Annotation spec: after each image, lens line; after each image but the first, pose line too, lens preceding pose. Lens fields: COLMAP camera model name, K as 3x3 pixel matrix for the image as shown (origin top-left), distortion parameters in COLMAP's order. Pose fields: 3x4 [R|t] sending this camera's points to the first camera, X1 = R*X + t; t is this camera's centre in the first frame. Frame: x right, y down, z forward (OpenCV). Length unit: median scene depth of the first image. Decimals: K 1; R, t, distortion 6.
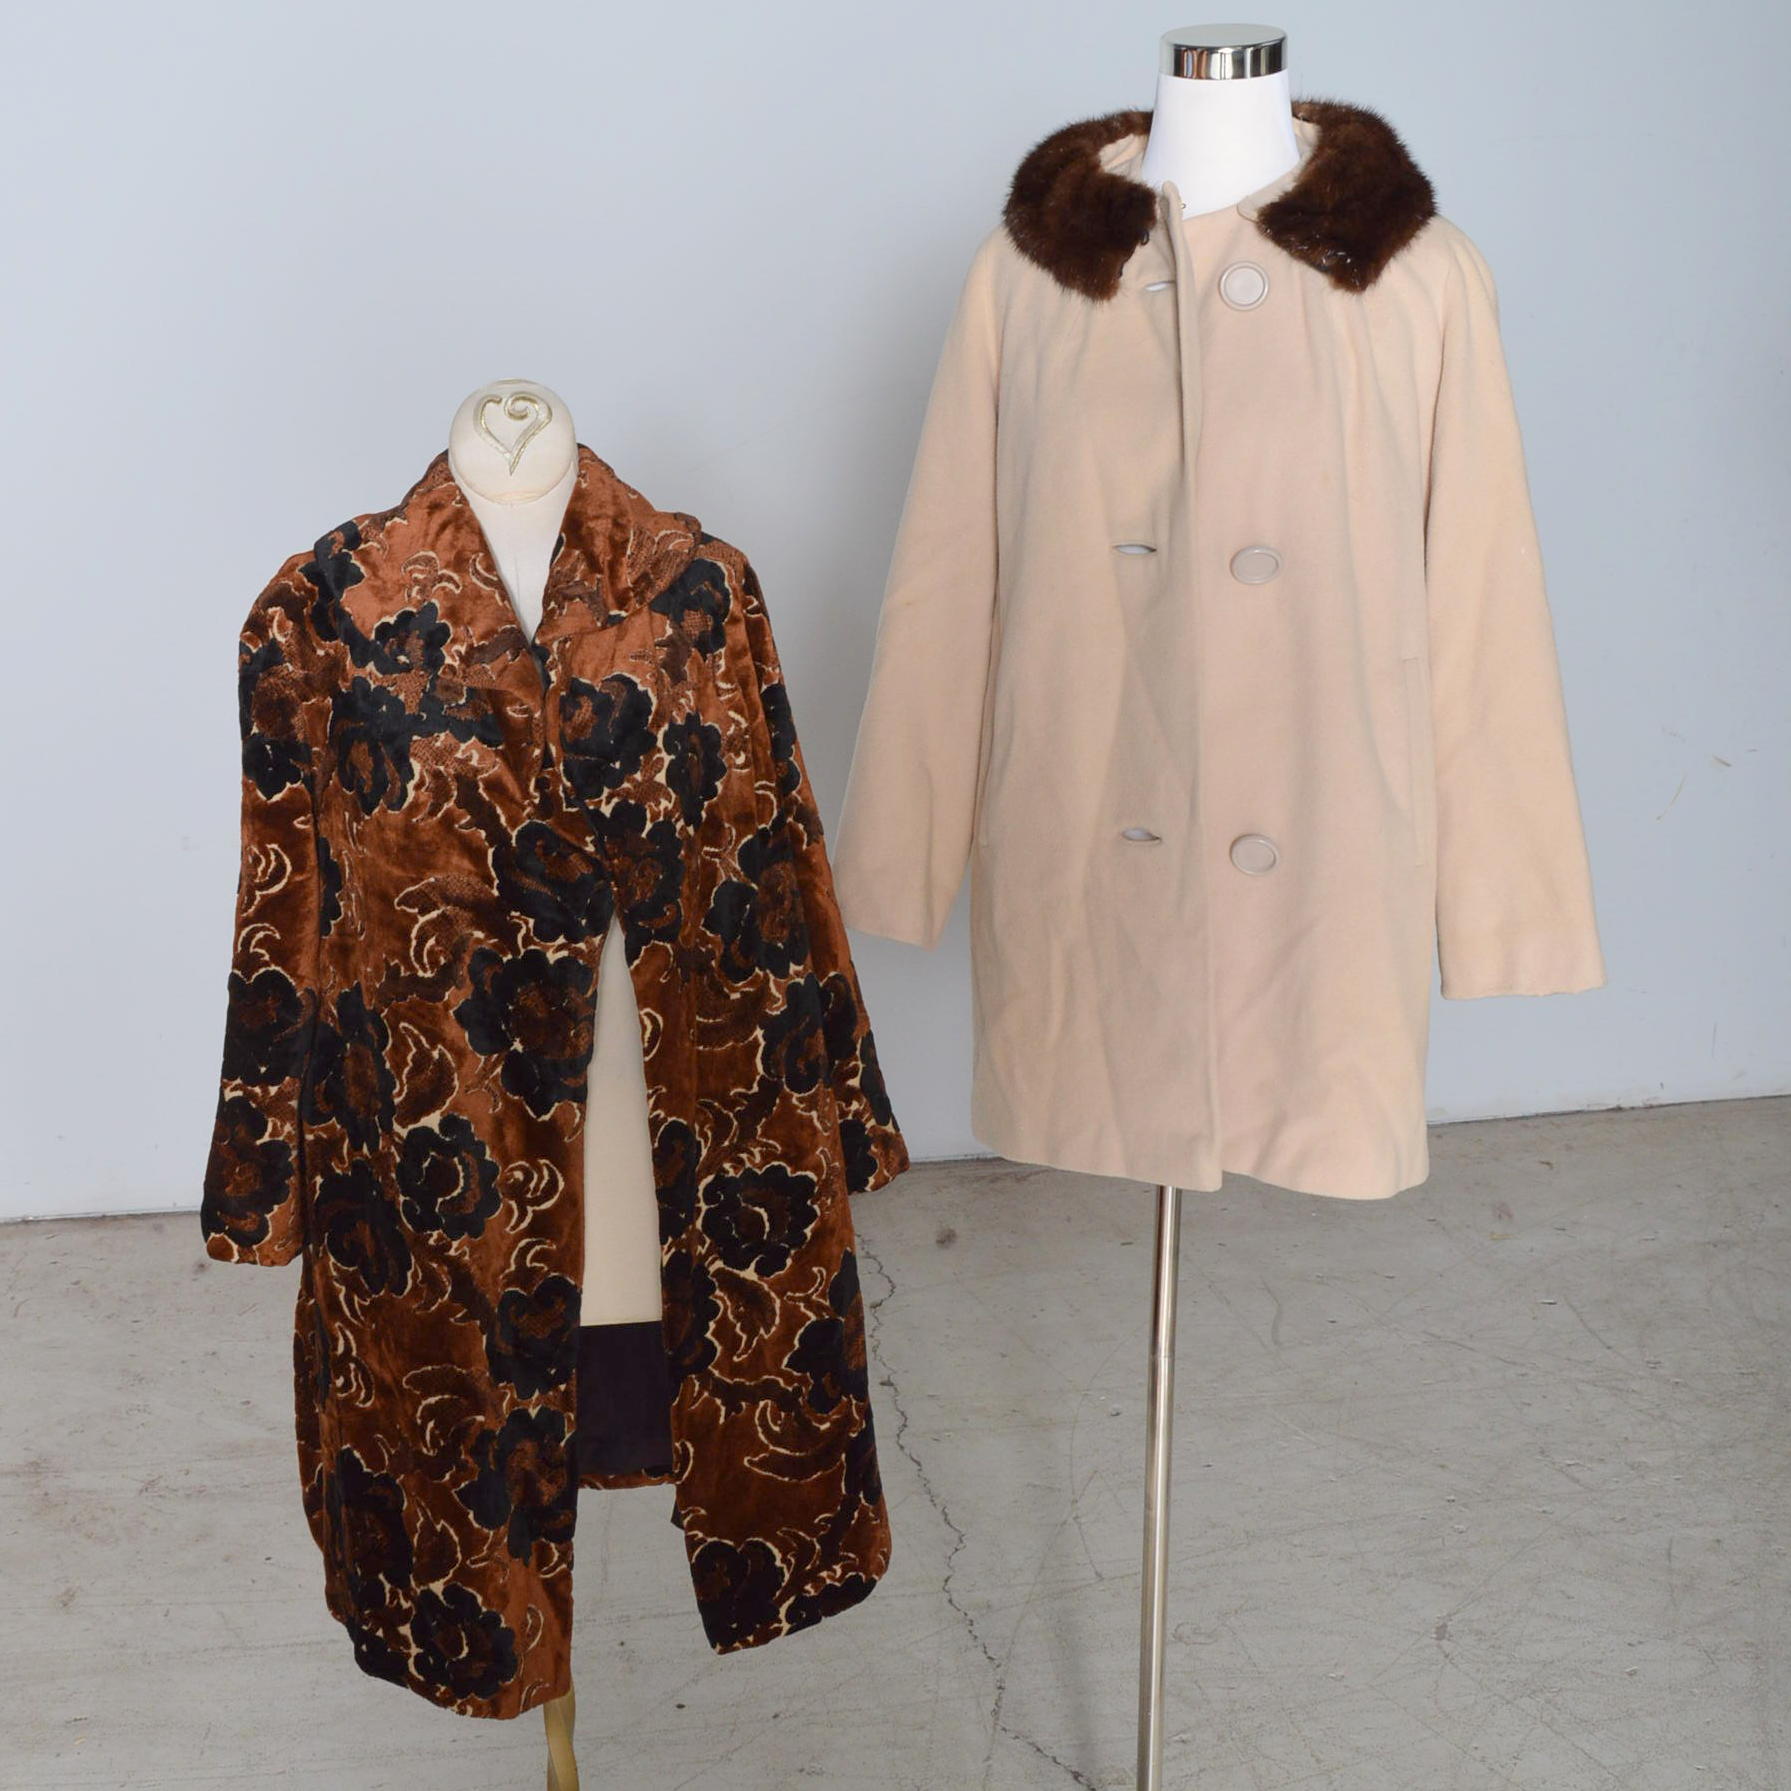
lens RADIAL K [[2529.7, 0, 895.5], [0, 2529.7, 895.5], [0, 0, 1]] dist [0.016350, 0.022033]
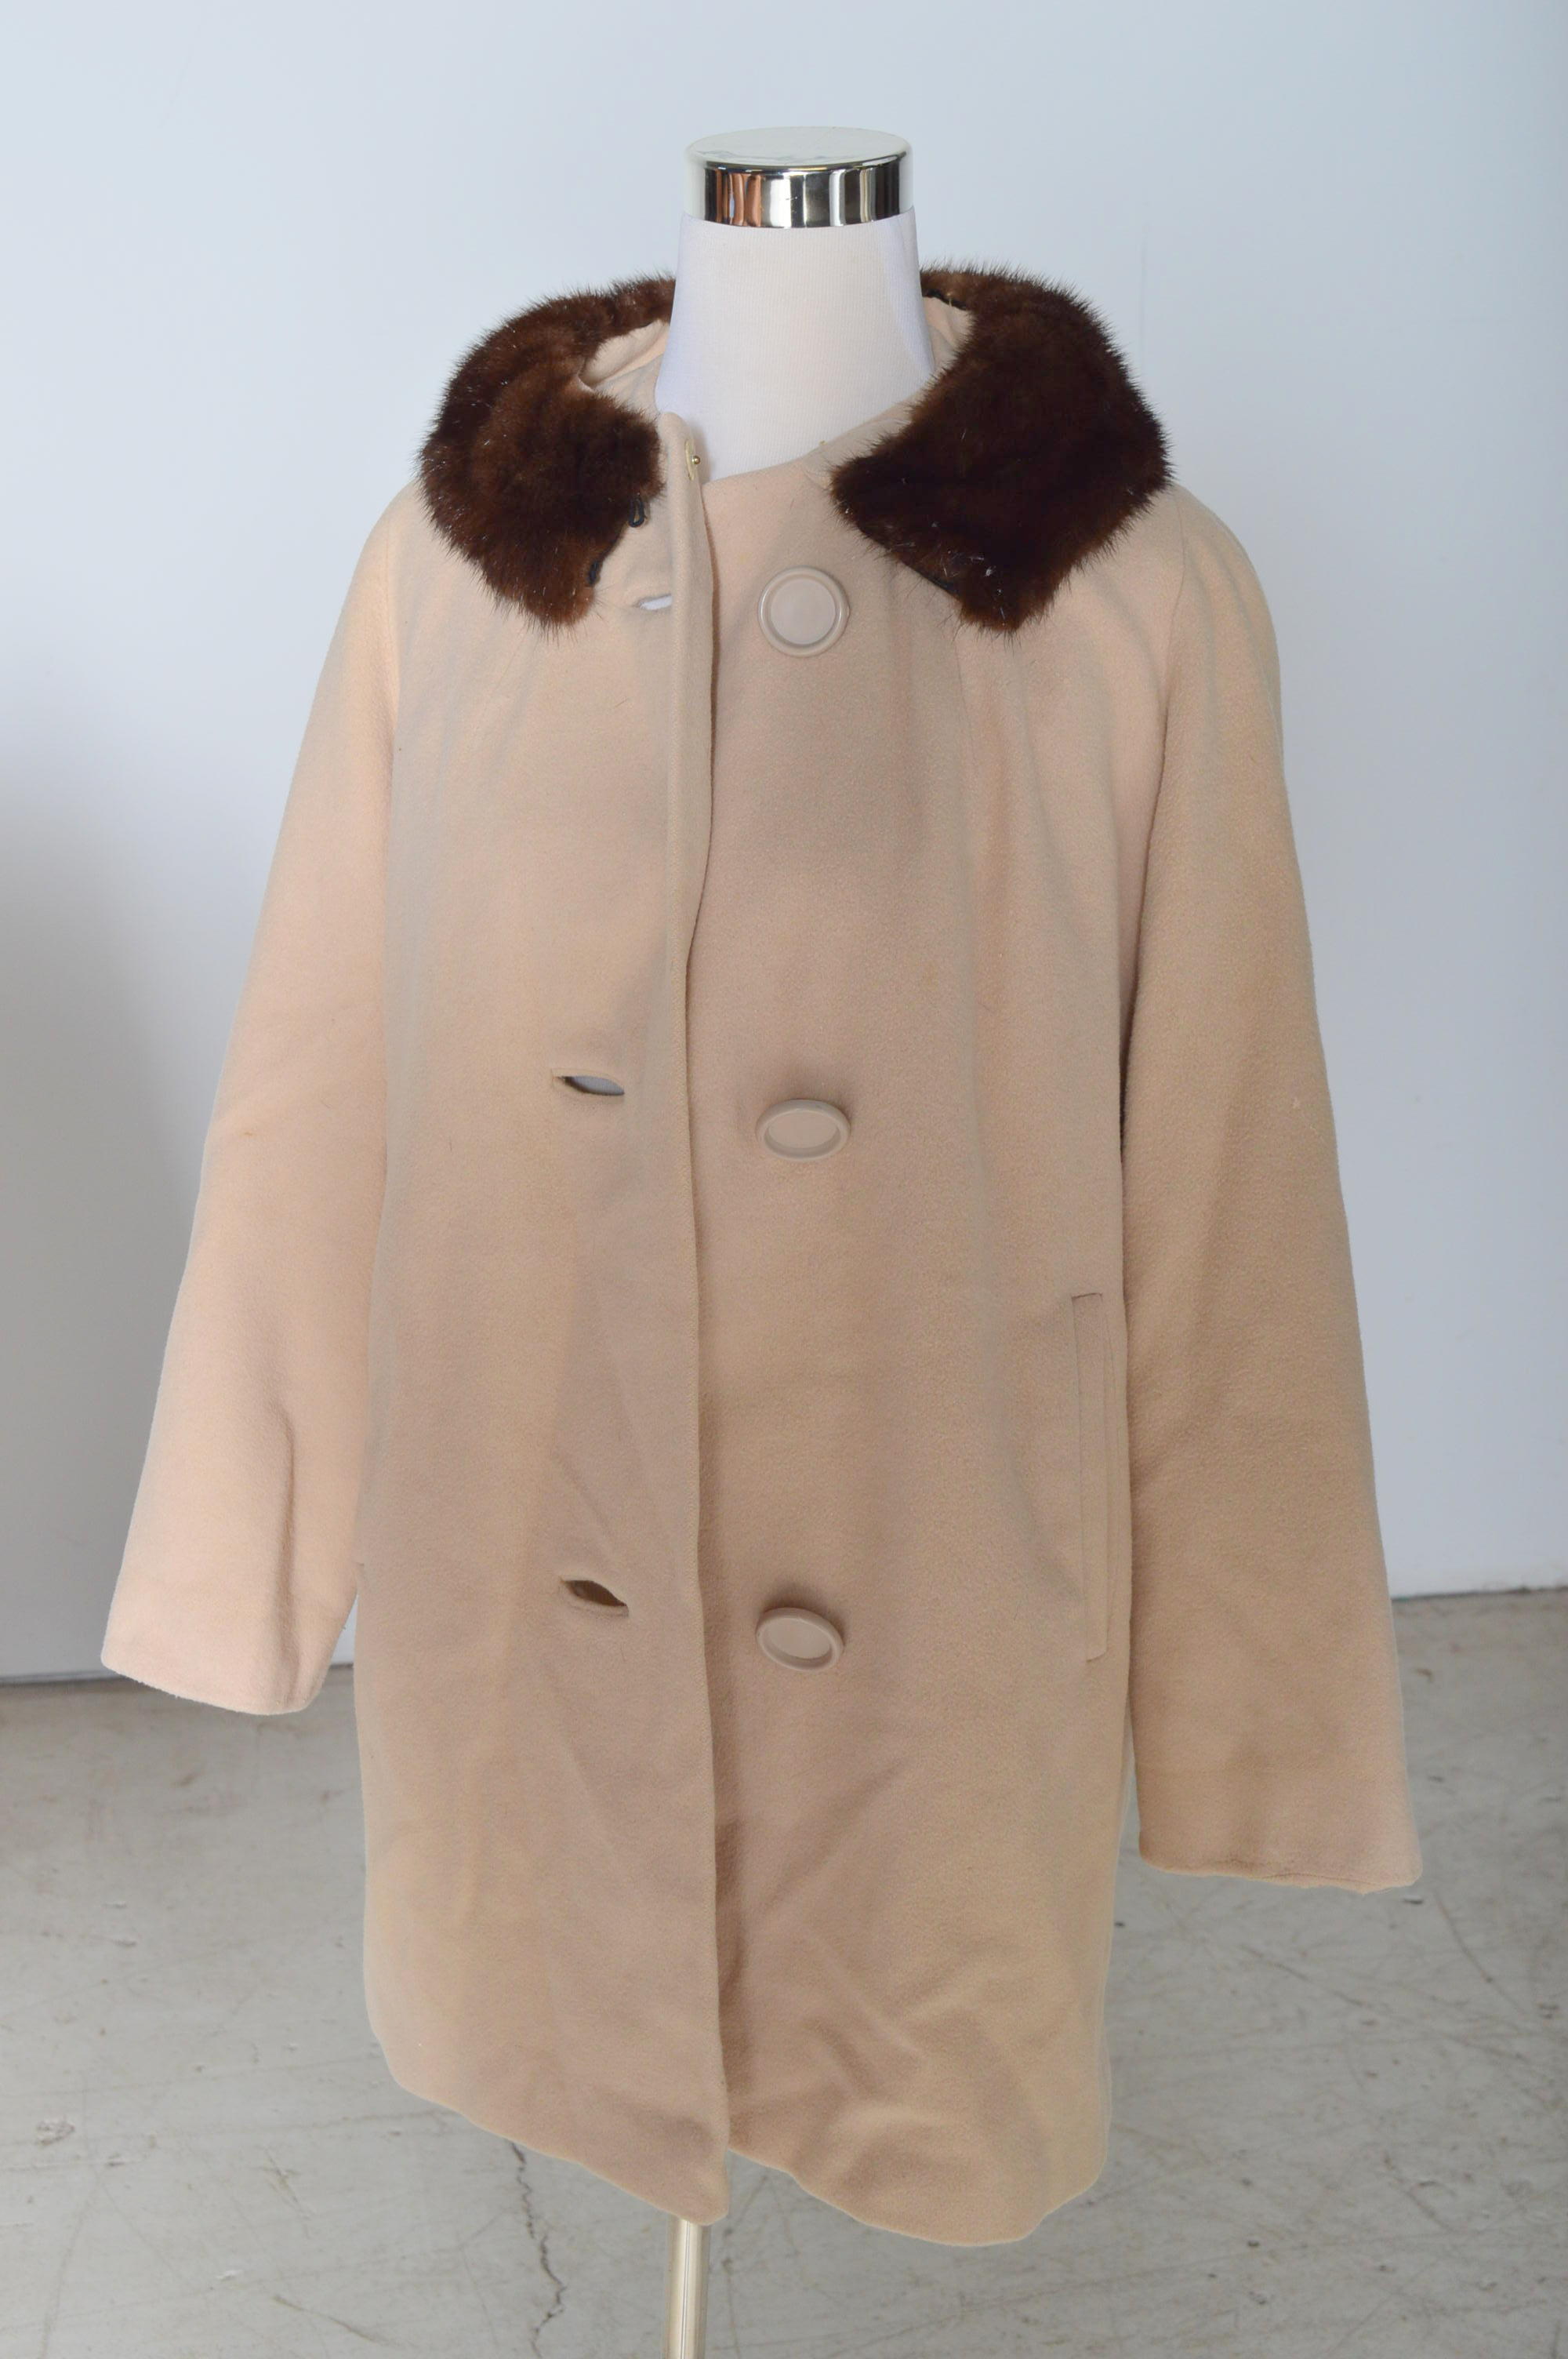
lens RADIAL K [[2698.0, 0, 784.0], [0, 2698.0, 1179.5], [0, 0, 1]] dist [0.012445, 0.008924]
pose [[0.999647, 0.026369, -0.003382, 0.082646], [-0.026271, 0.999314, 0.026116, -0.079453], [0.004069, -0.026018, 0.999653, 0.248275]]
